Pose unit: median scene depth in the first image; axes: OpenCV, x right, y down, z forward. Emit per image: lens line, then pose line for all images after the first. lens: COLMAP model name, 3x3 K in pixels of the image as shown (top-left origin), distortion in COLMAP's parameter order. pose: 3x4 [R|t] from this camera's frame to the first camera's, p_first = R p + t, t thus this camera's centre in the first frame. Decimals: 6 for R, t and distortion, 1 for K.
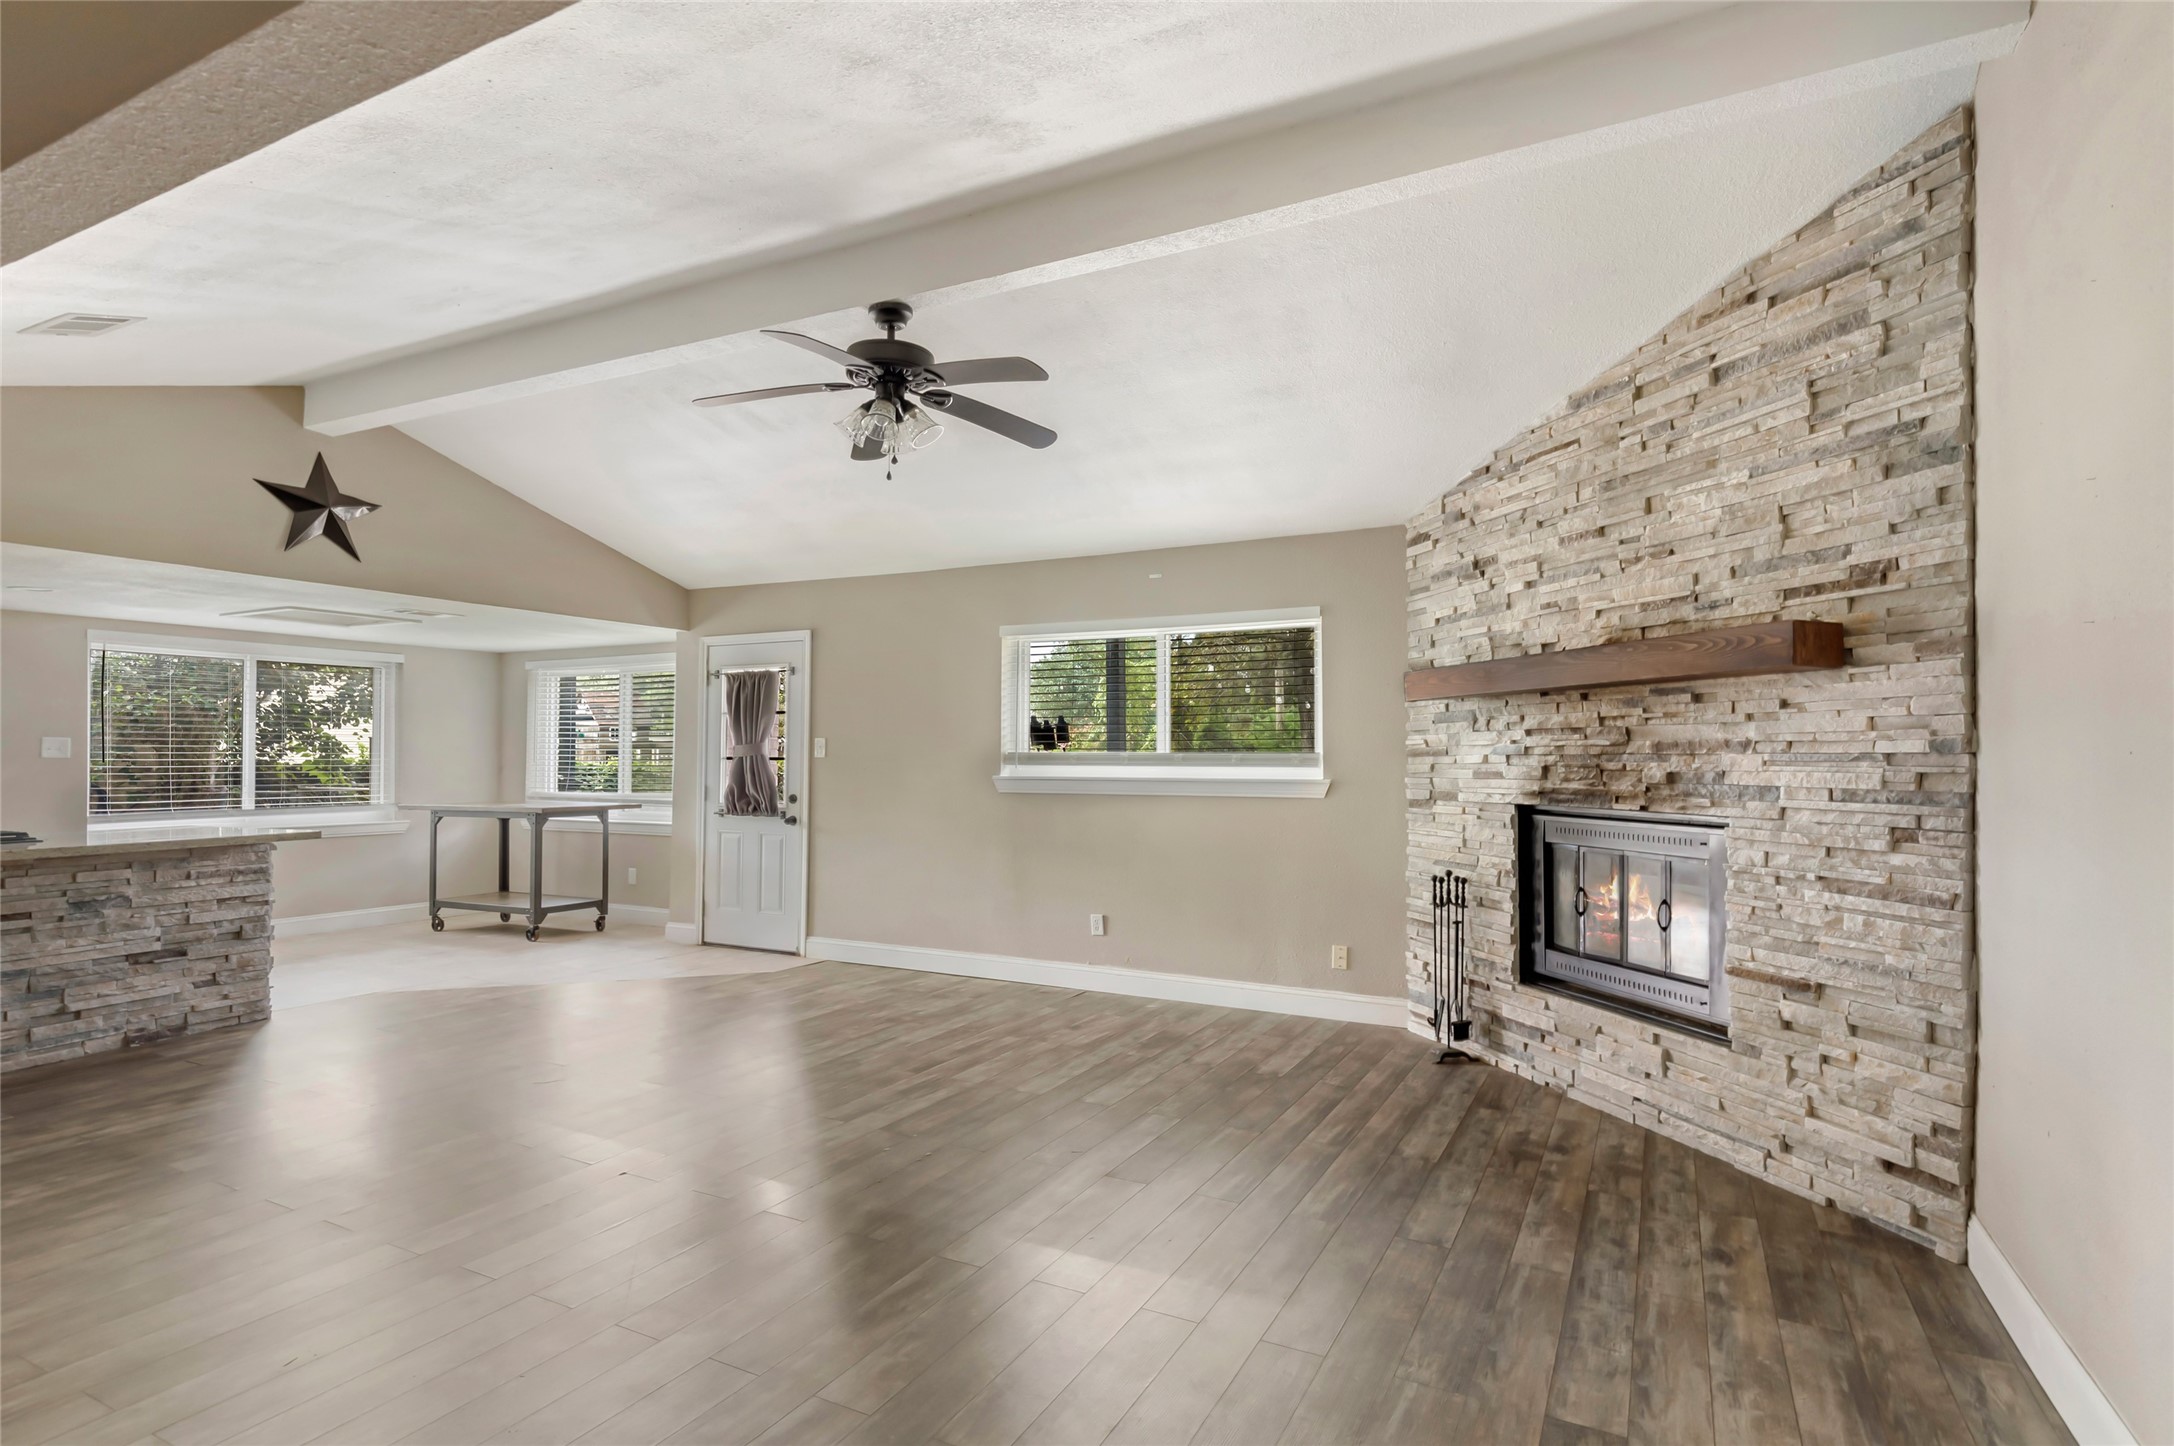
lens RADIAL K [[1044.6, 0, 1112.1], [0, 1044.6, 729.4], [0, 0, 1]] dist [0.016254, -0.003749]
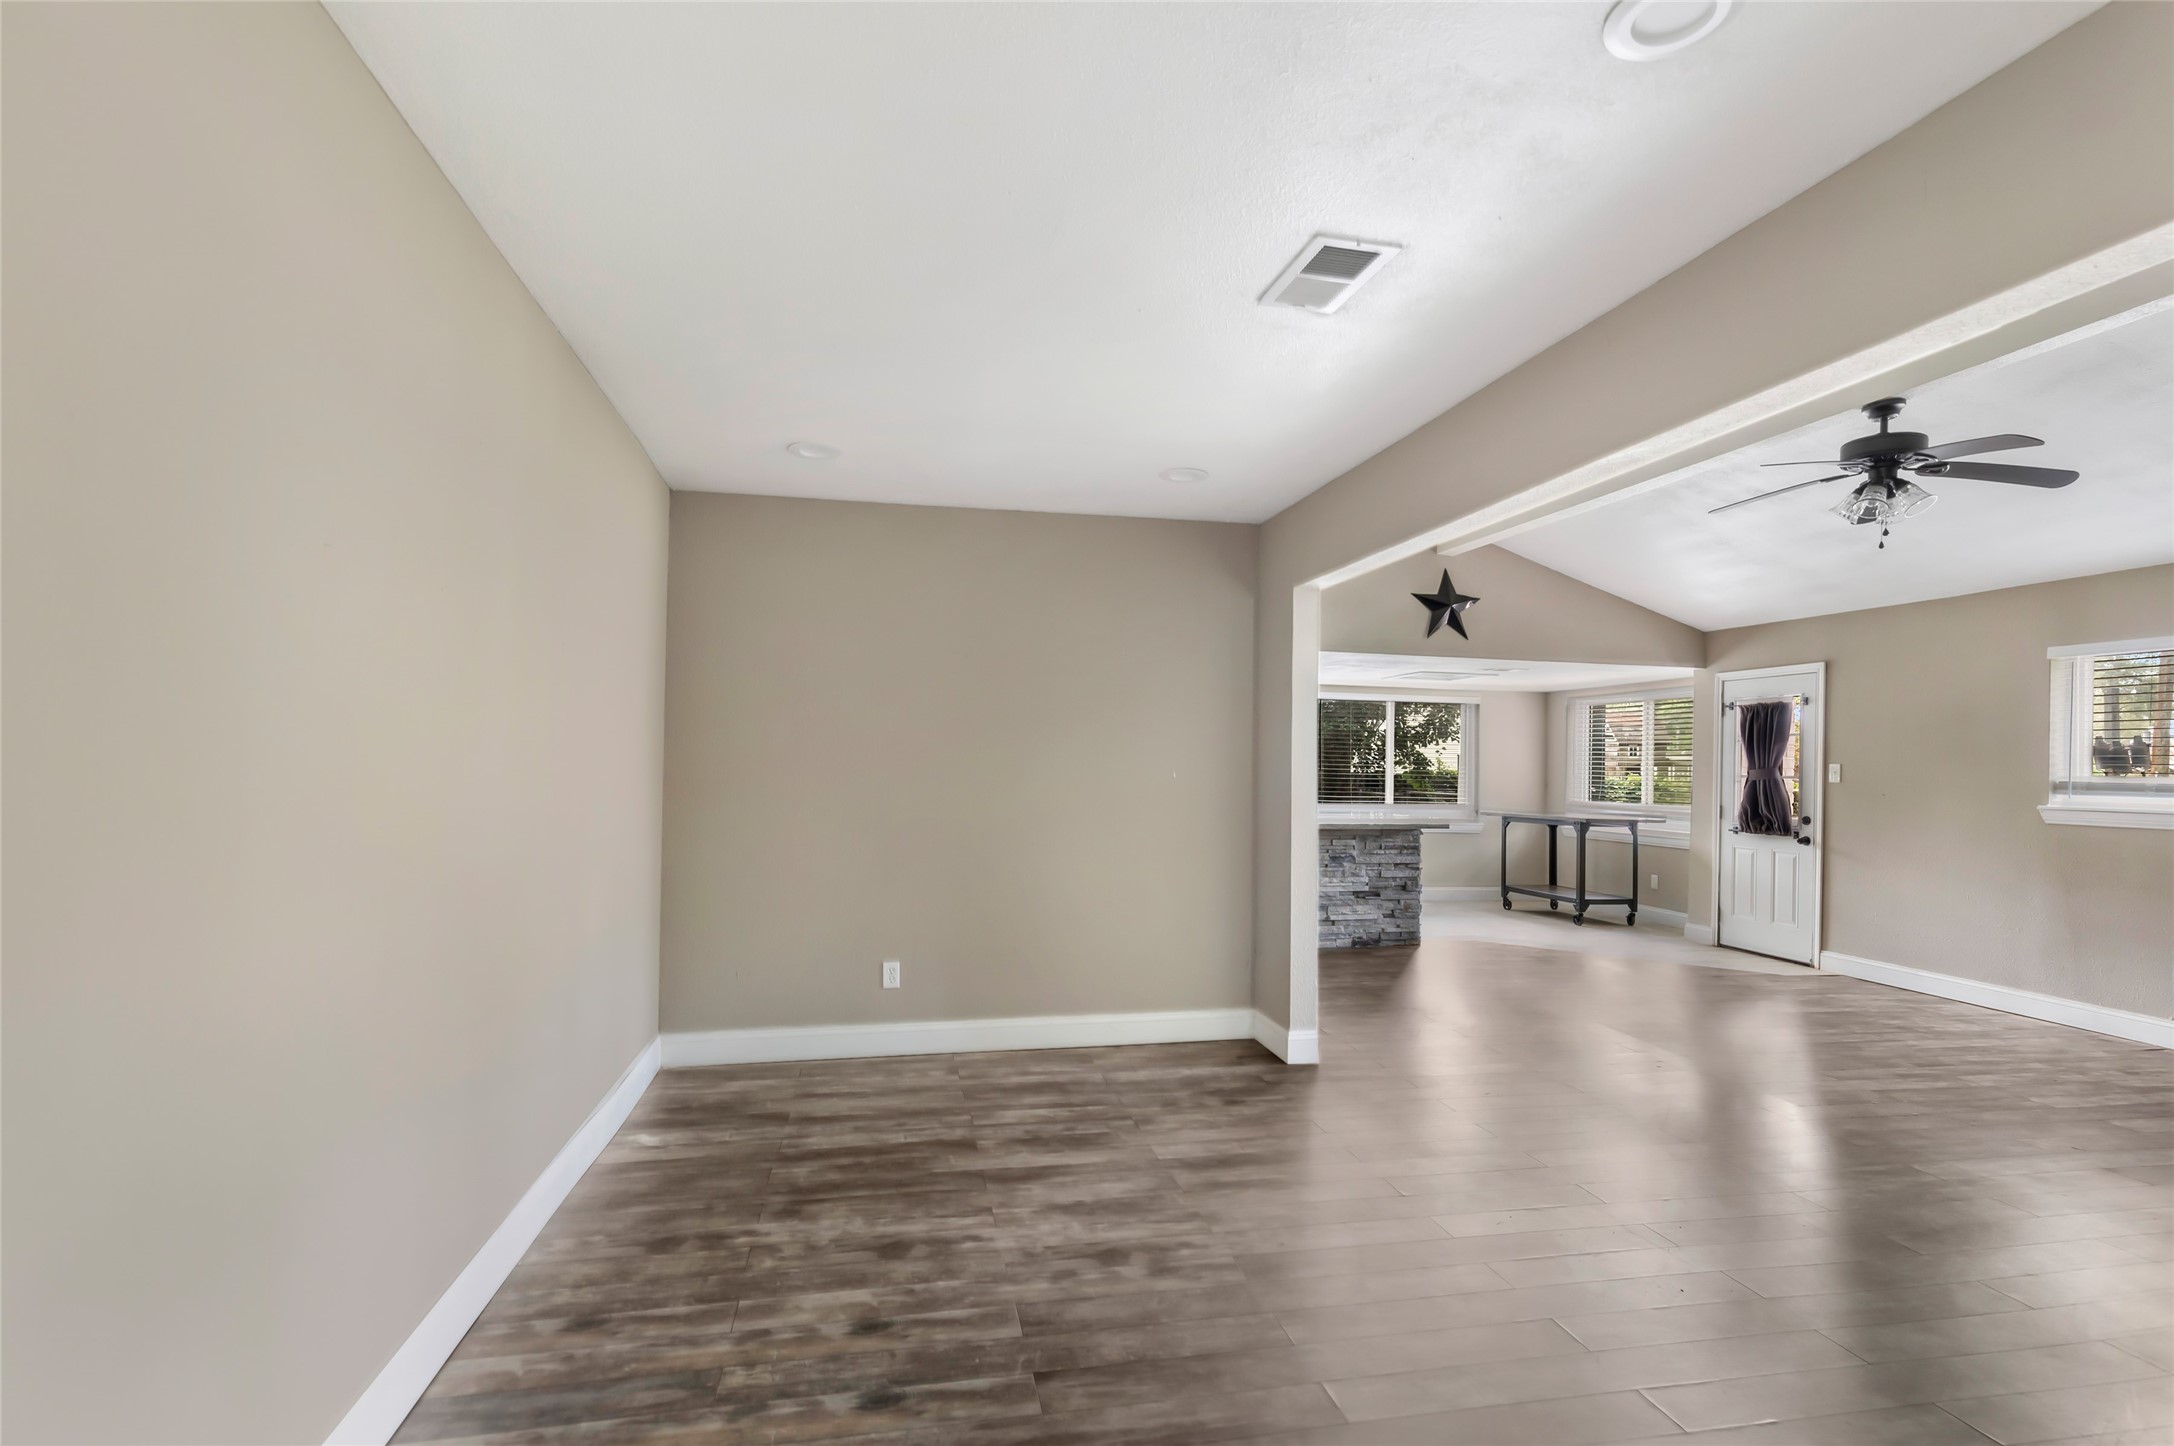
lens RADIAL K [[1044.6, 0, 1145.6], [0, 1044.6, 734.2], [0, 0, 1]] dist [0.016254, -0.003749]
pose [[0.640431, -0.006570, -0.767988, 0.146325], [-0.001290, 0.999953, -0.009631, -0.015941], [0.768015, 0.007159, 0.640392, -0.349799]]
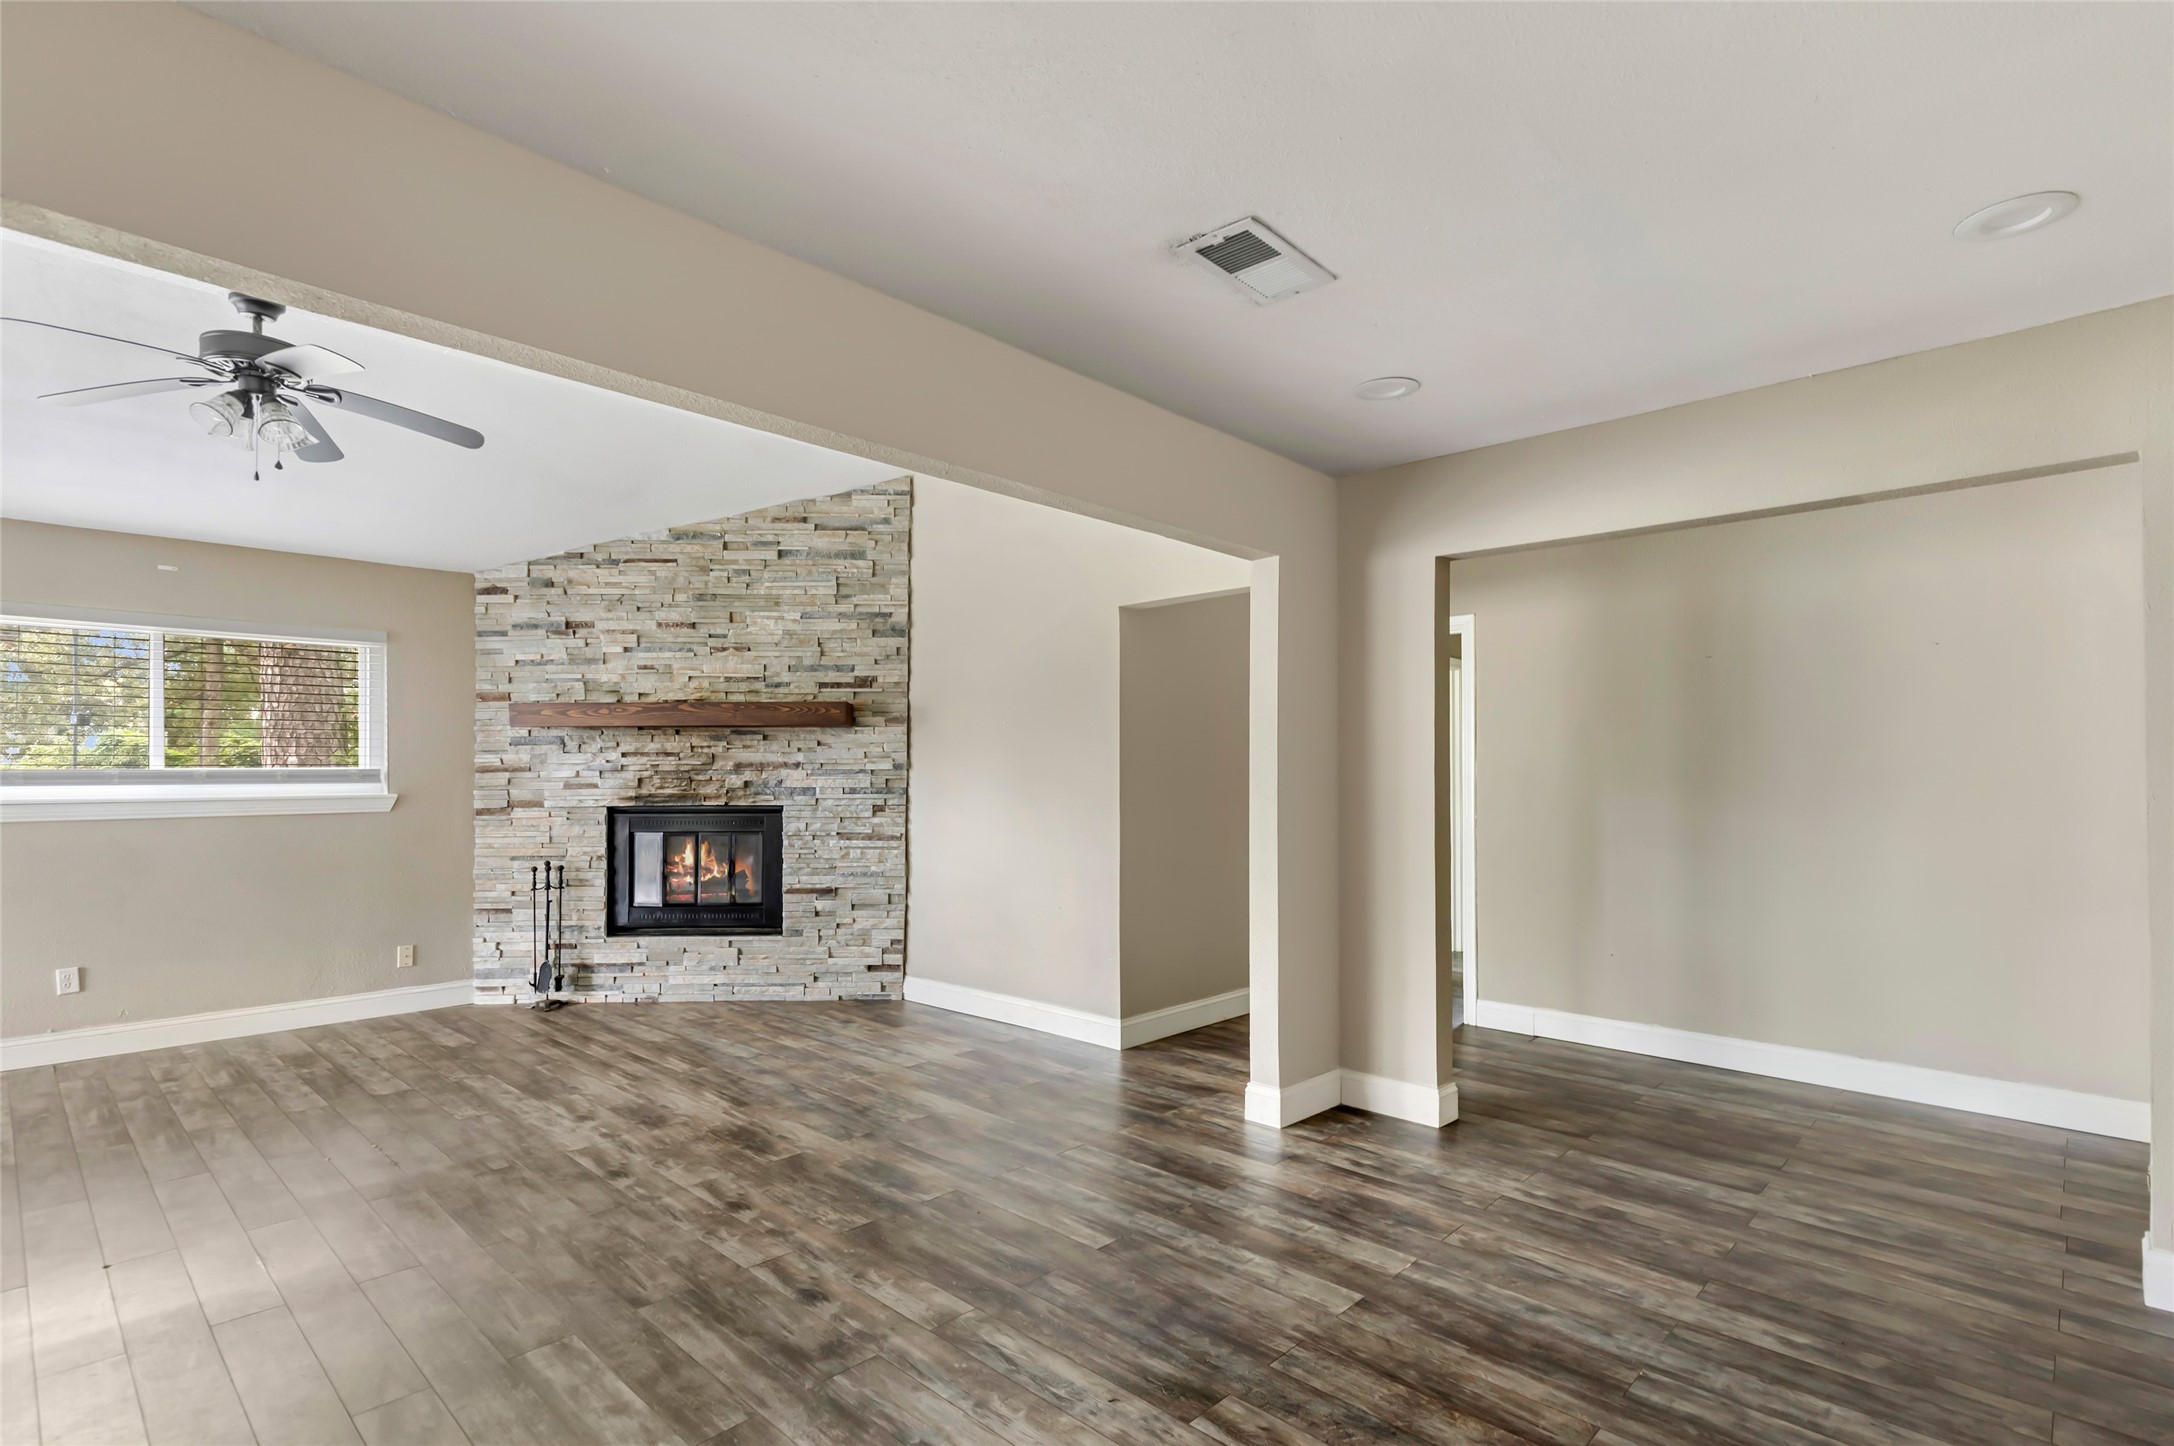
lens RADIAL K [[1044.6, 0, 1069.5], [0, 1044.6, 748.4], [0, 0, 1]] dist [0.016254, -0.003749]
pose [[0.306821, 0.014672, 0.951654, -0.755620], [-0.021944, 0.999724, -0.008338, -0.007013], [-0.951514, -0.018325, 0.307058, -0.000372]]
